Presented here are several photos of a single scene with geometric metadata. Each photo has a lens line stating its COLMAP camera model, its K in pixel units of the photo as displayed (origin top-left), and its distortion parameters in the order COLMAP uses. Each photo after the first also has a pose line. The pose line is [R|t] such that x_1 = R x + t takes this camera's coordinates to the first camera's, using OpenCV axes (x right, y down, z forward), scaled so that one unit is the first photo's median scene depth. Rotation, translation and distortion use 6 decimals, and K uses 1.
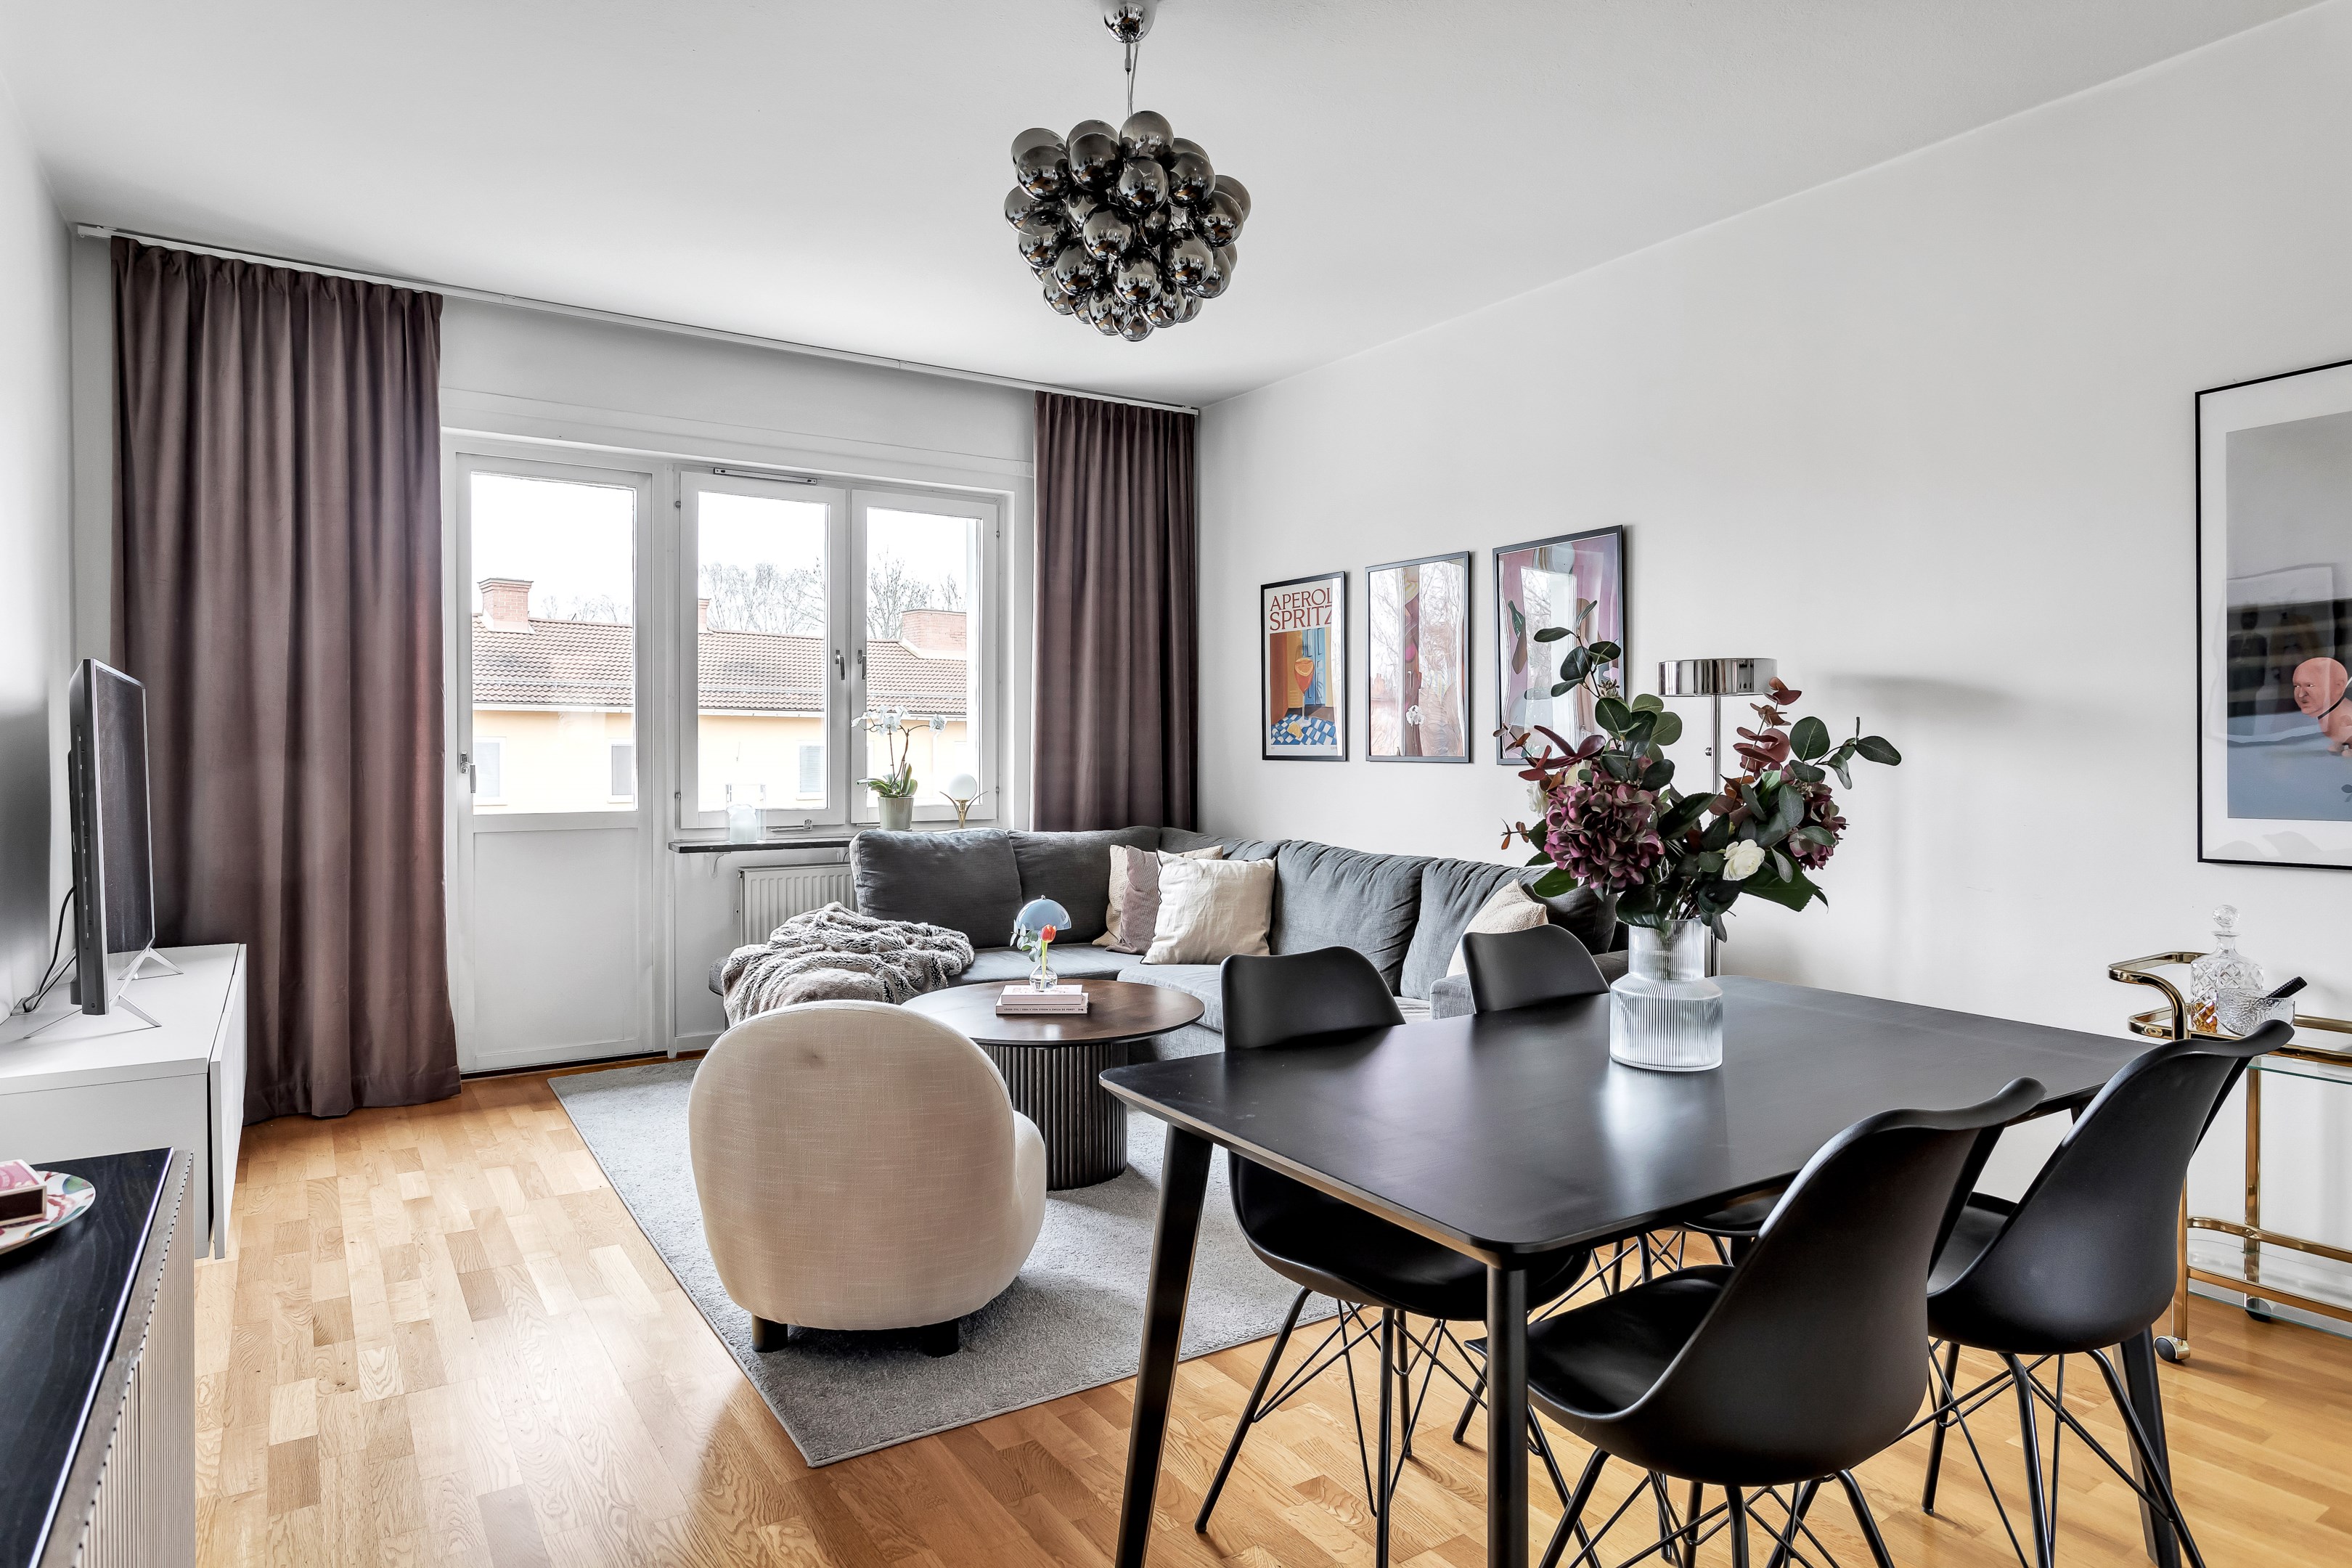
lens RADIAL K [[1330.7, 0, 1170.6], [0, 1330.7, 770.5], [0, 0, 1]] dist [-0.013741, -0.000125]
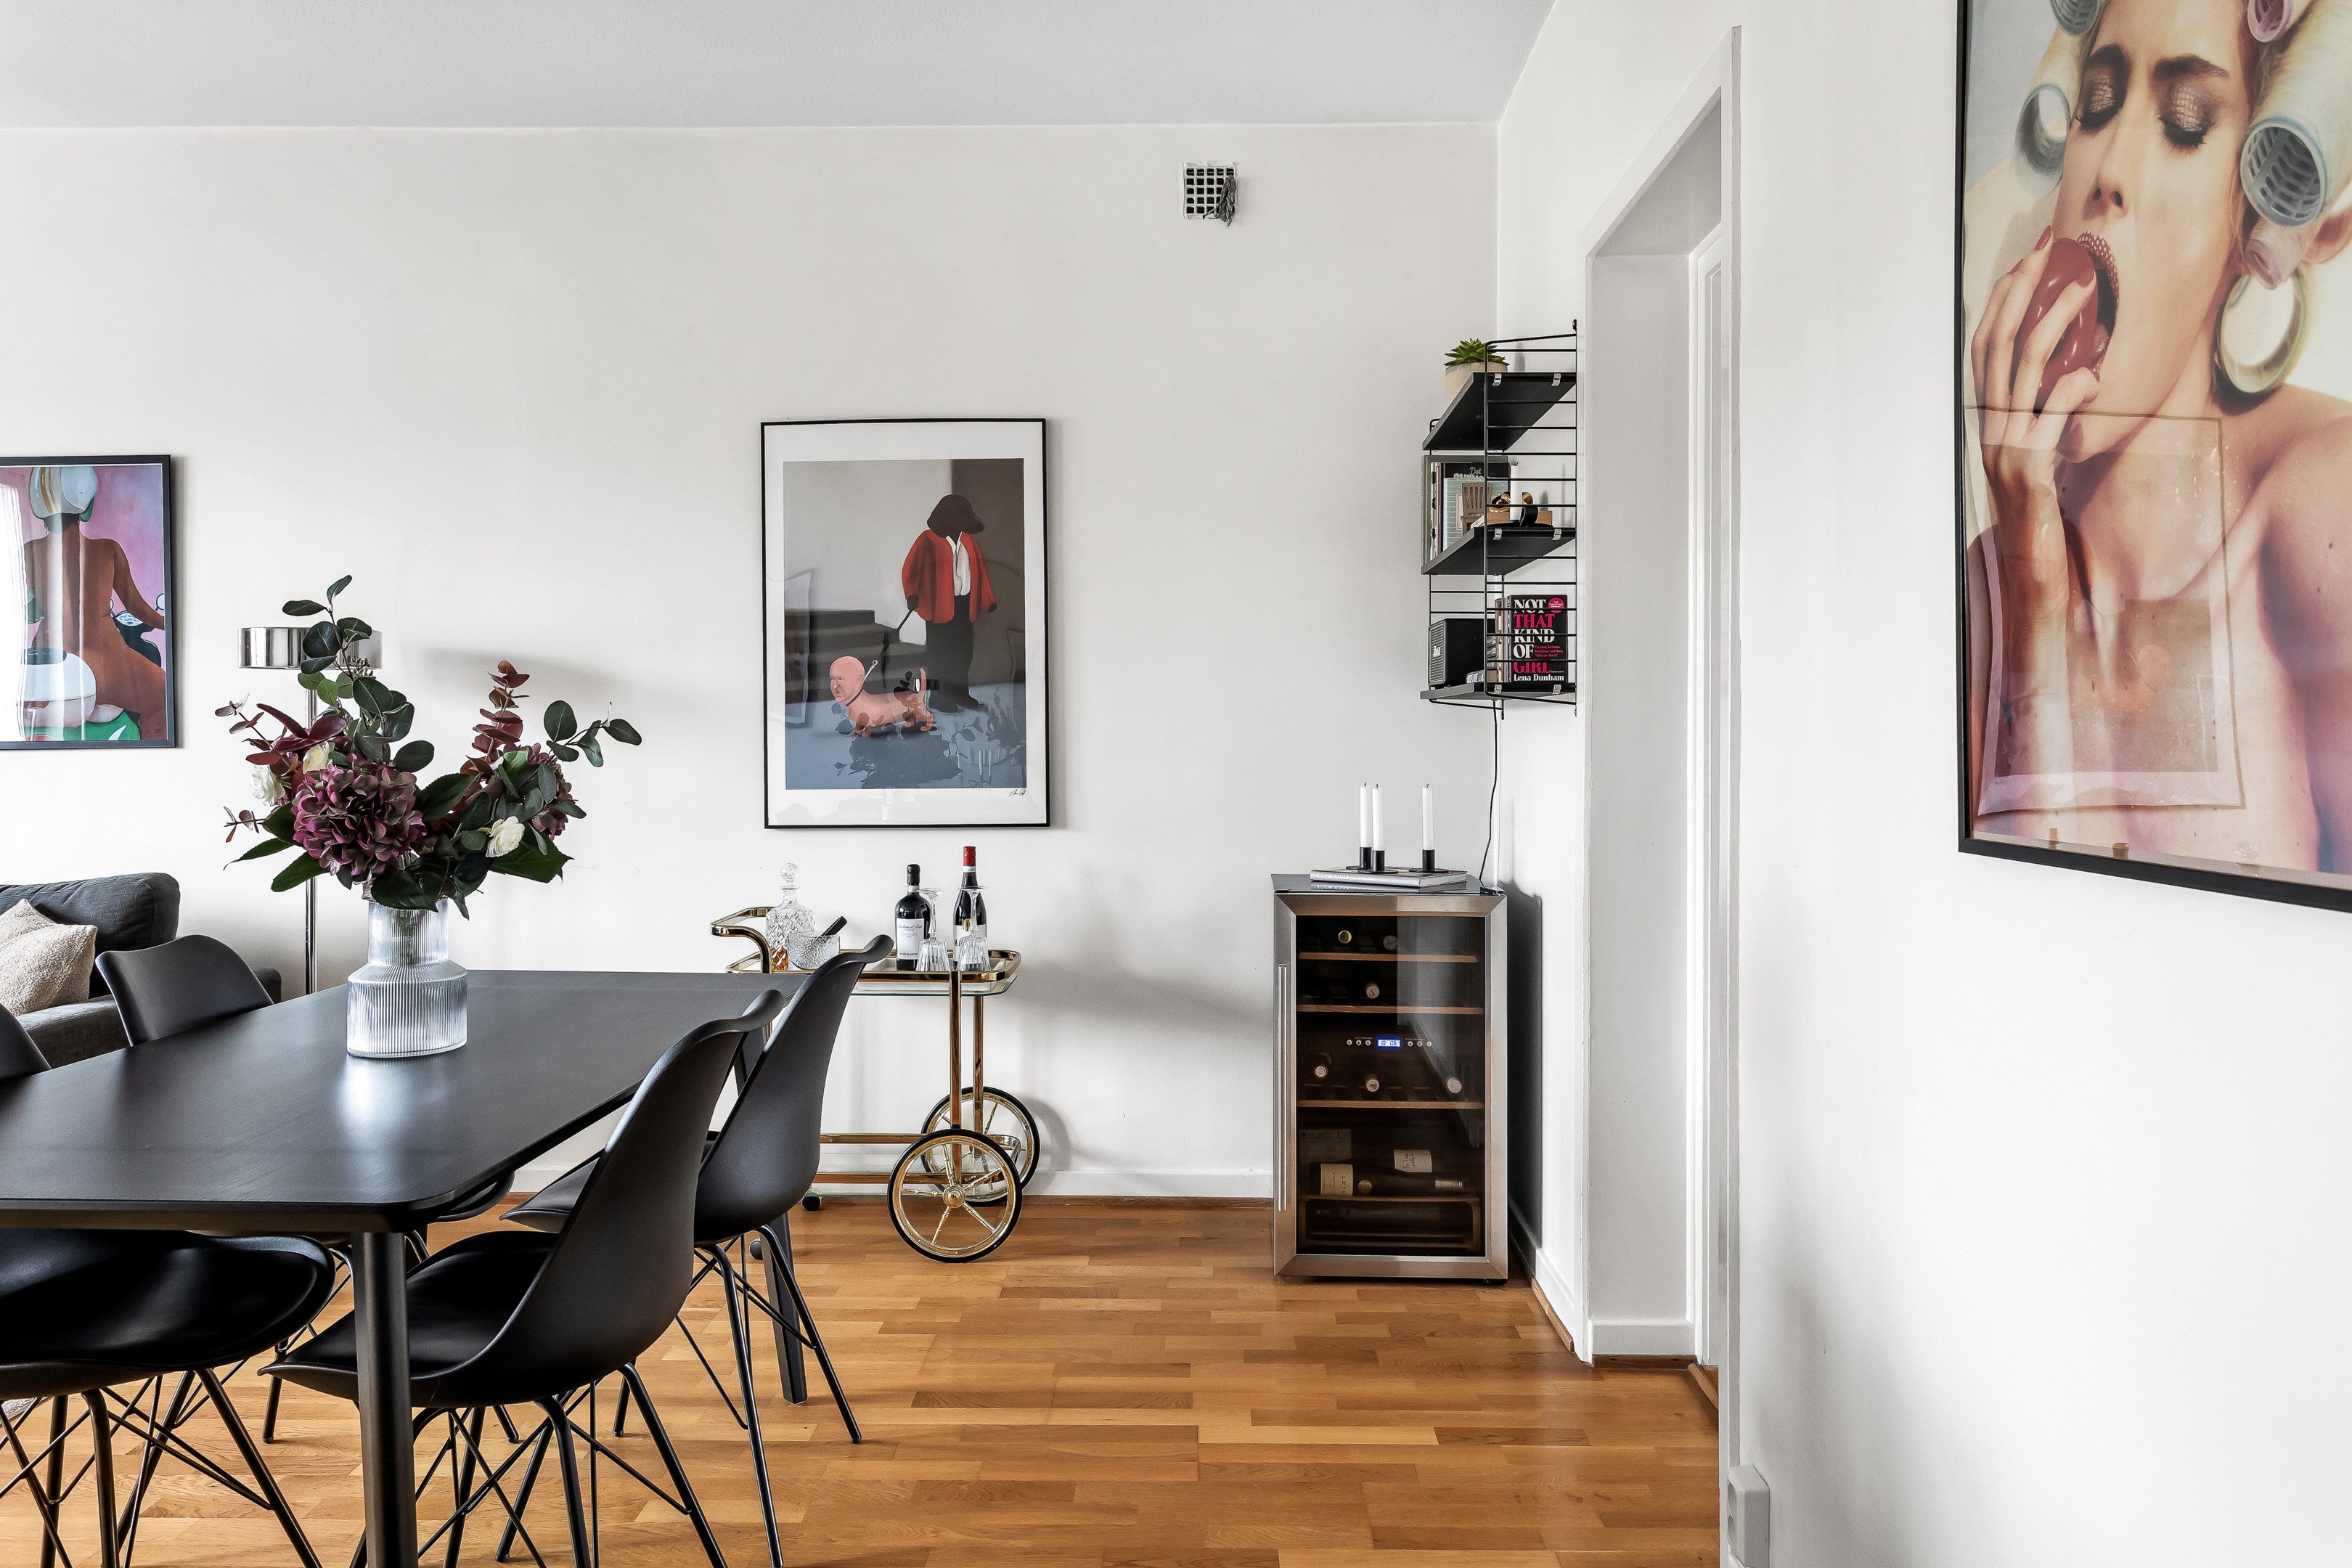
lens RADIAL K [[1403.2, 0, 1179.2], [0, 1403.2, 760.7], [0, 0, 1]] dist [-0.002857, 0.000247]
pose [[0.576994, -0.014647, 0.816617, -0.149073], [0.010044, 0.999891, 0.010838, 0.000818], [-0.816687, 0.001948, 0.577078, -0.066212]]
